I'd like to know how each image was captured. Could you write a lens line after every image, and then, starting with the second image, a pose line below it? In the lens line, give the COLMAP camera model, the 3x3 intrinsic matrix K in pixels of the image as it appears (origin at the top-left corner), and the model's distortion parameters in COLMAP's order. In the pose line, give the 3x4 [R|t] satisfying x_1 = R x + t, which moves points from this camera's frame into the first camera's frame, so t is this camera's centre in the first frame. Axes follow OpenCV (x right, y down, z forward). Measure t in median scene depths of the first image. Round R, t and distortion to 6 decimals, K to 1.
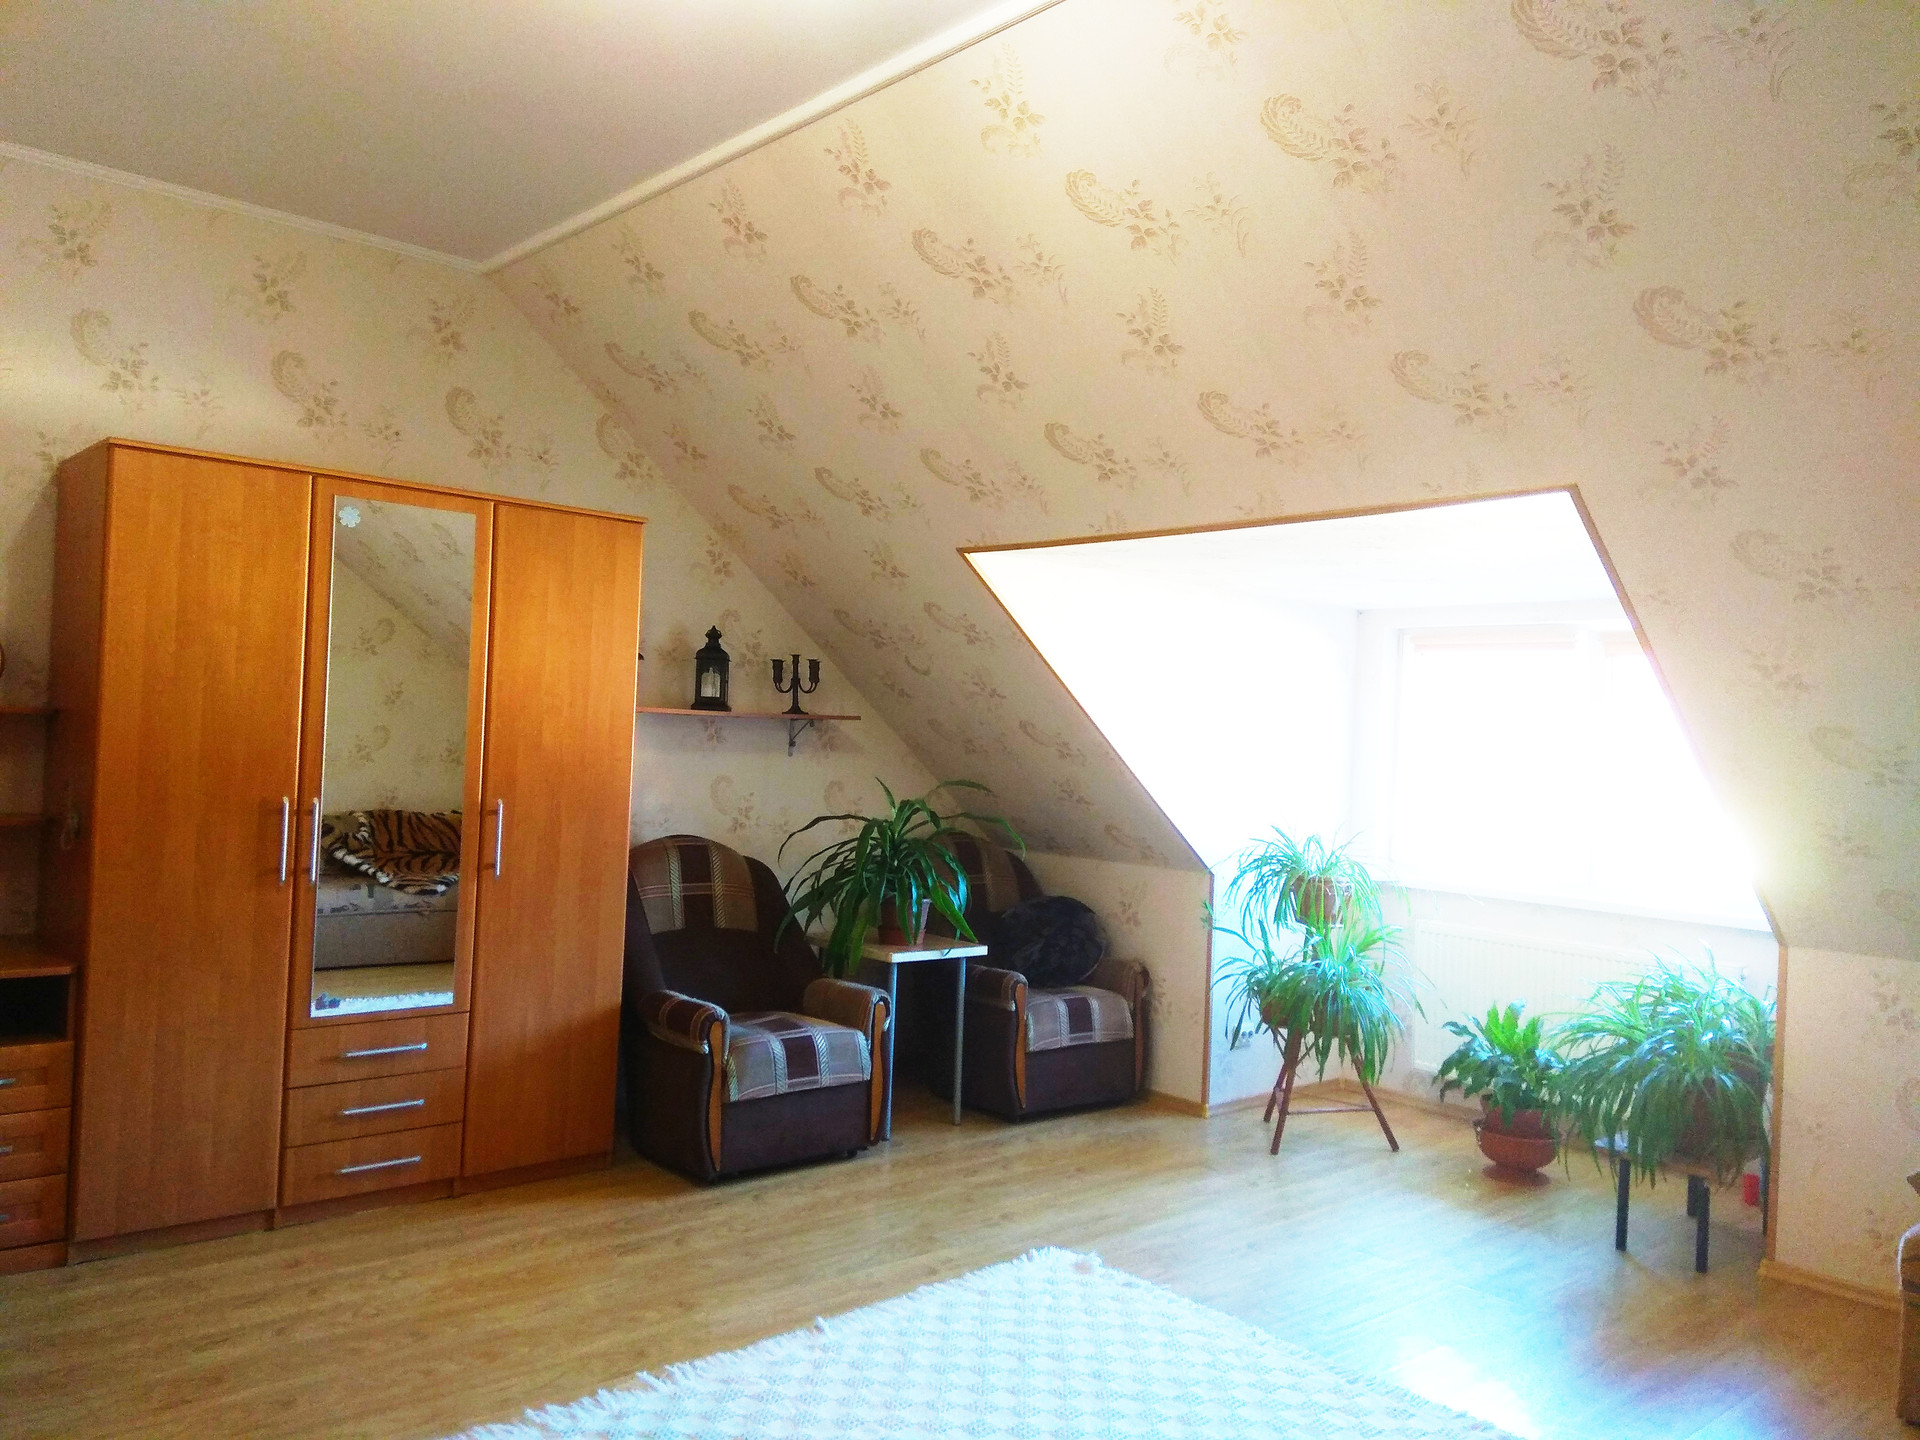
lens RADIAL K [[1470.6, 0, 933.3], [0, 1470.6, 722.4], [0, 0, 1]] dist [0.109756, -0.168521]
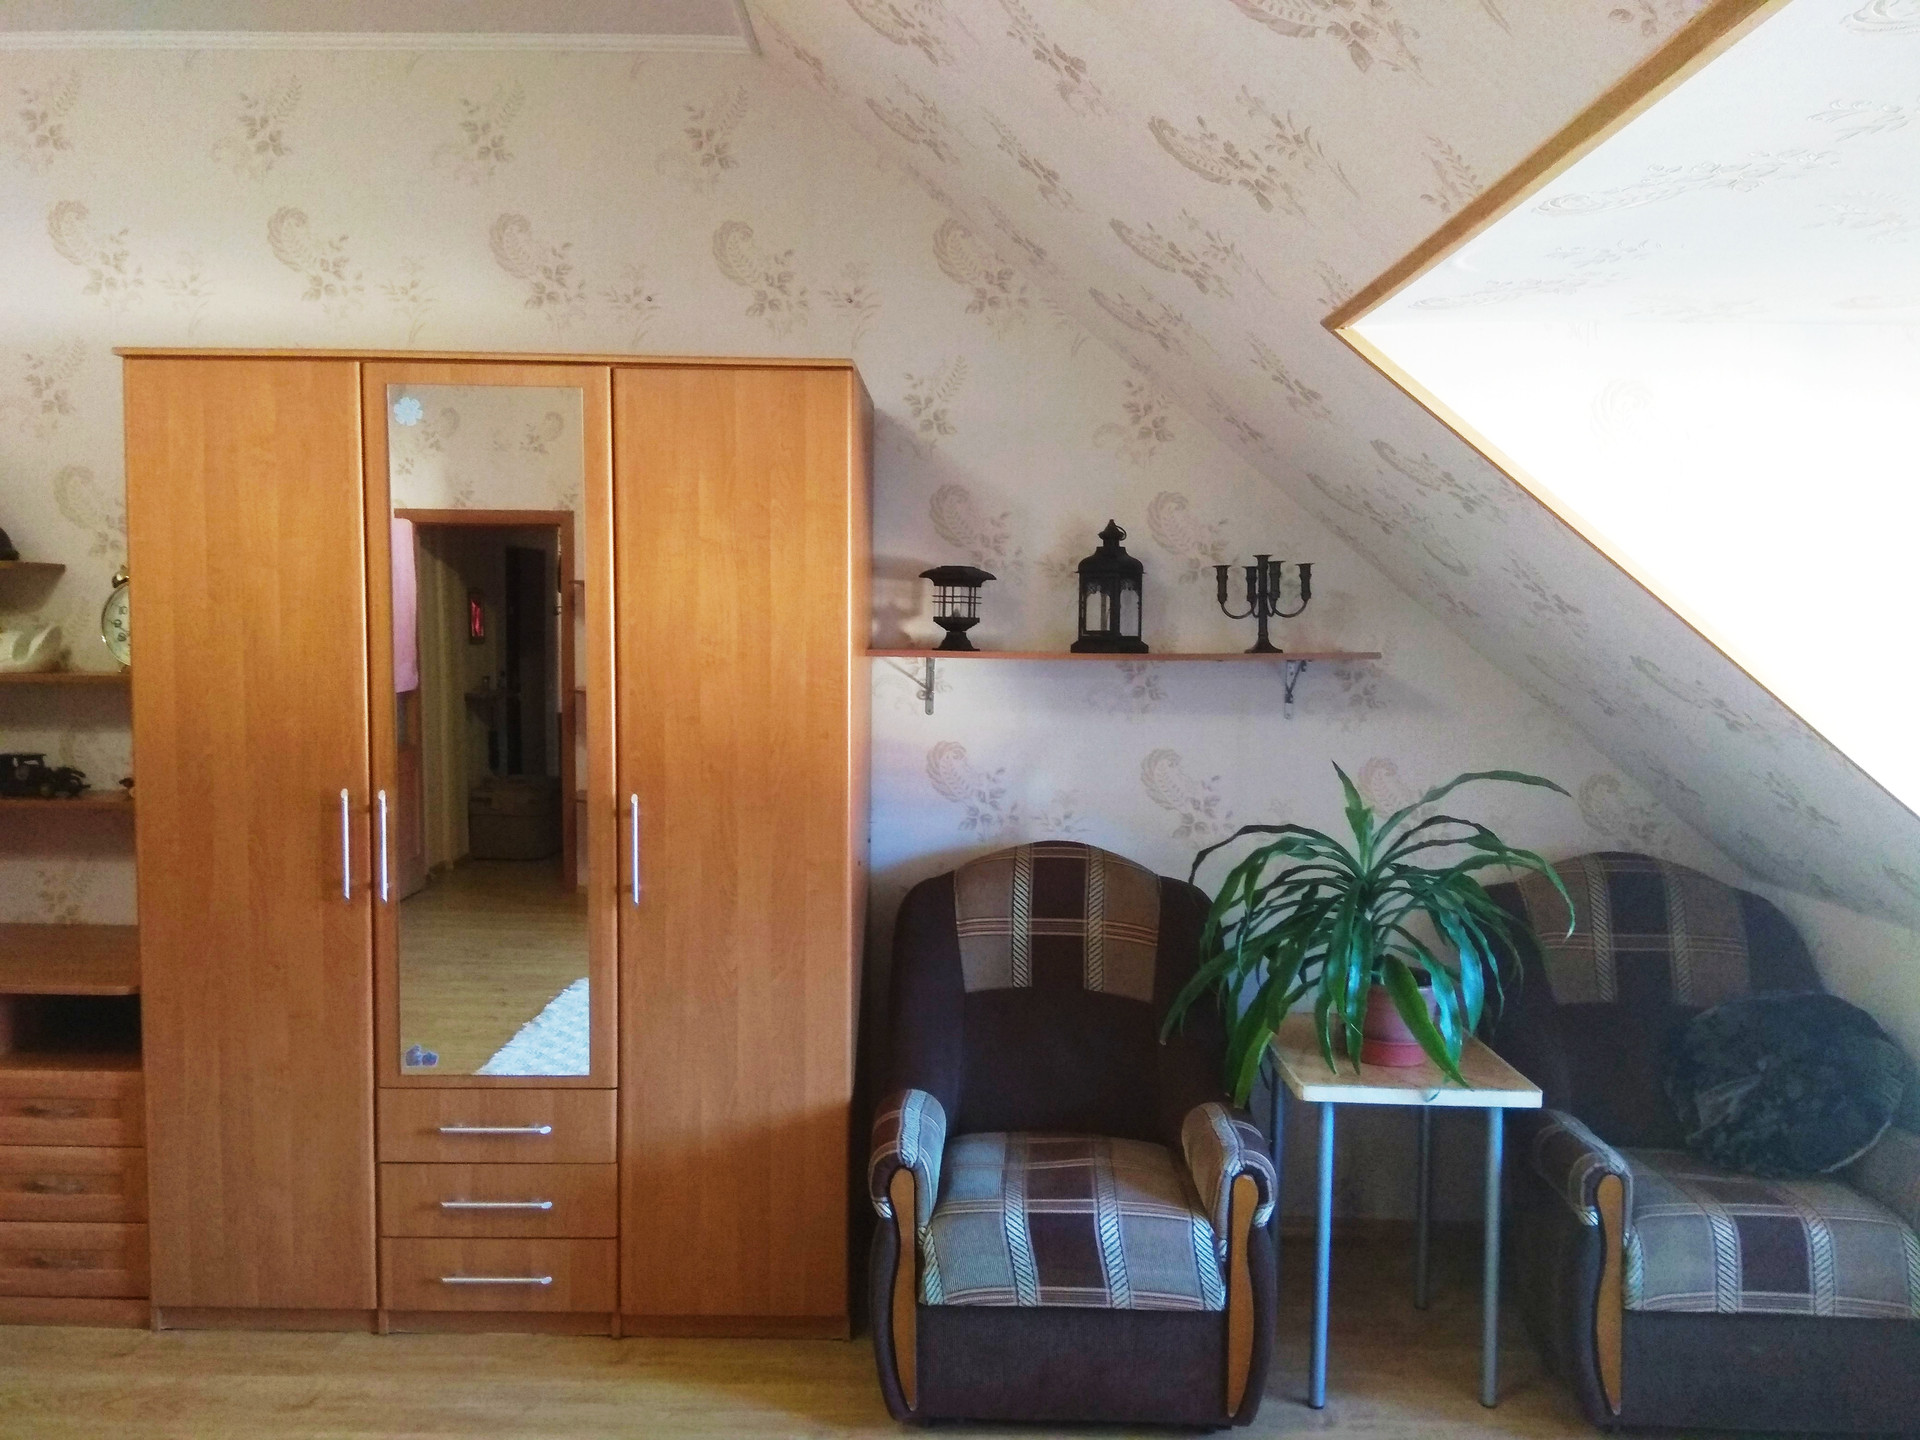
lens RADIAL K [[1470.6, 0, 933.3], [0, 1470.6, 722.4], [0, 0, 1]] dist [0.109756, -0.168521]
pose [[0.748747, 0.009000, -0.662795, 0.257057], [0.026195, 0.998725, 0.043153, -0.008086], [0.662338, -0.049672, 0.747556, 0.537172]]
